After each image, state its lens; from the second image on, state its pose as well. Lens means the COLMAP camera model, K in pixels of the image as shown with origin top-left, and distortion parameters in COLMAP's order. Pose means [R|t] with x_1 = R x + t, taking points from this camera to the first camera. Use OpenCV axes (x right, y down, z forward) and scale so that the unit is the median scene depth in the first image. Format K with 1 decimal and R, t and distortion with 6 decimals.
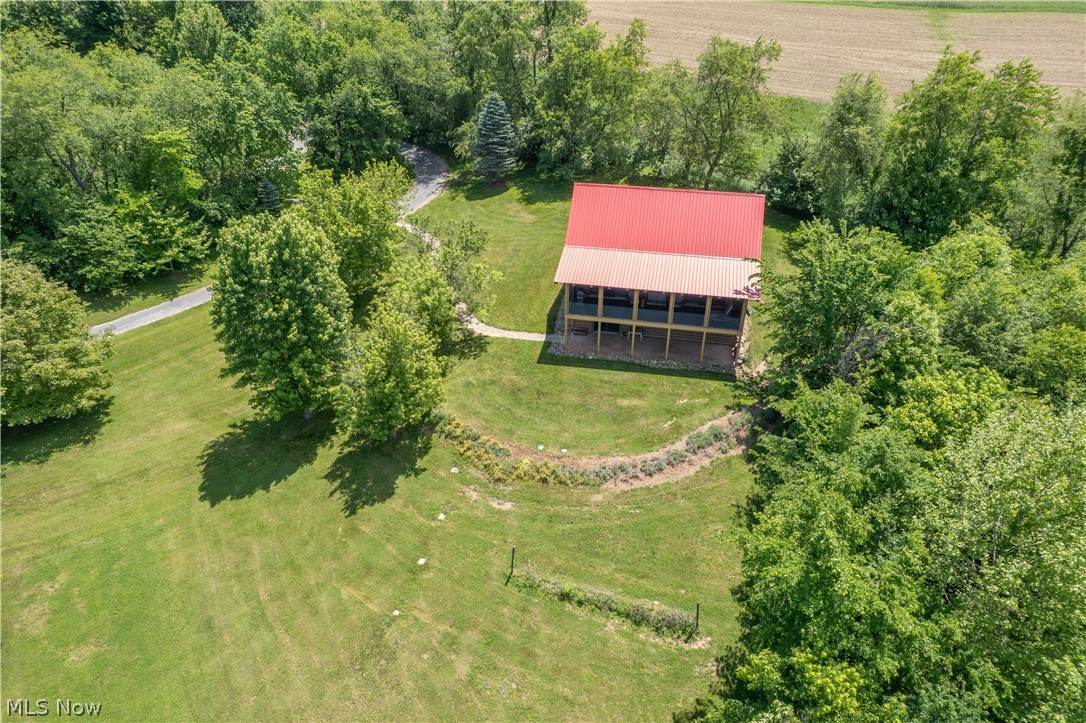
lens RADIAL K [[694.4, 0, 543.0], [0, 694.4, 361.5], [0, 0, 1]] dist [-0.066186, 0.066452]
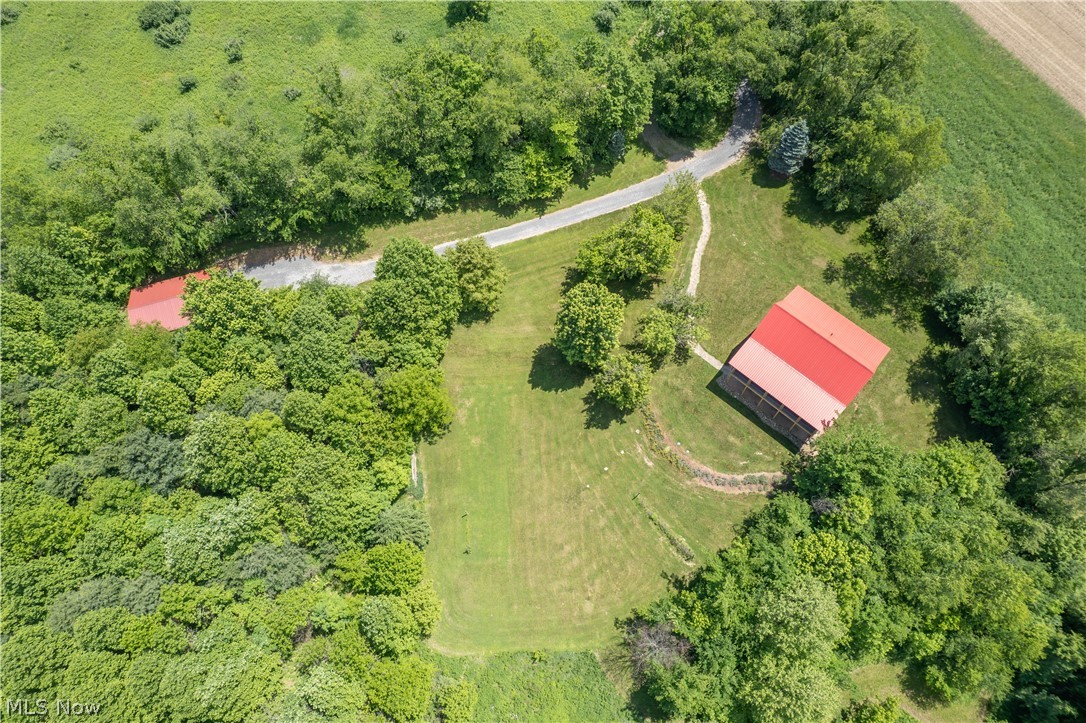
lens RADIAL K [[694.4, 0, 543.0], [0, 694.4, 361.5], [0, 0, 1]] dist [-0.066186, 0.066452]
pose [[0.860794, 0.450888, -0.236078, 0.025565], [-0.248878, 0.777515, 0.577520, -1.182028], [0.443952, -0.438371, 0.781497, -0.691649]]
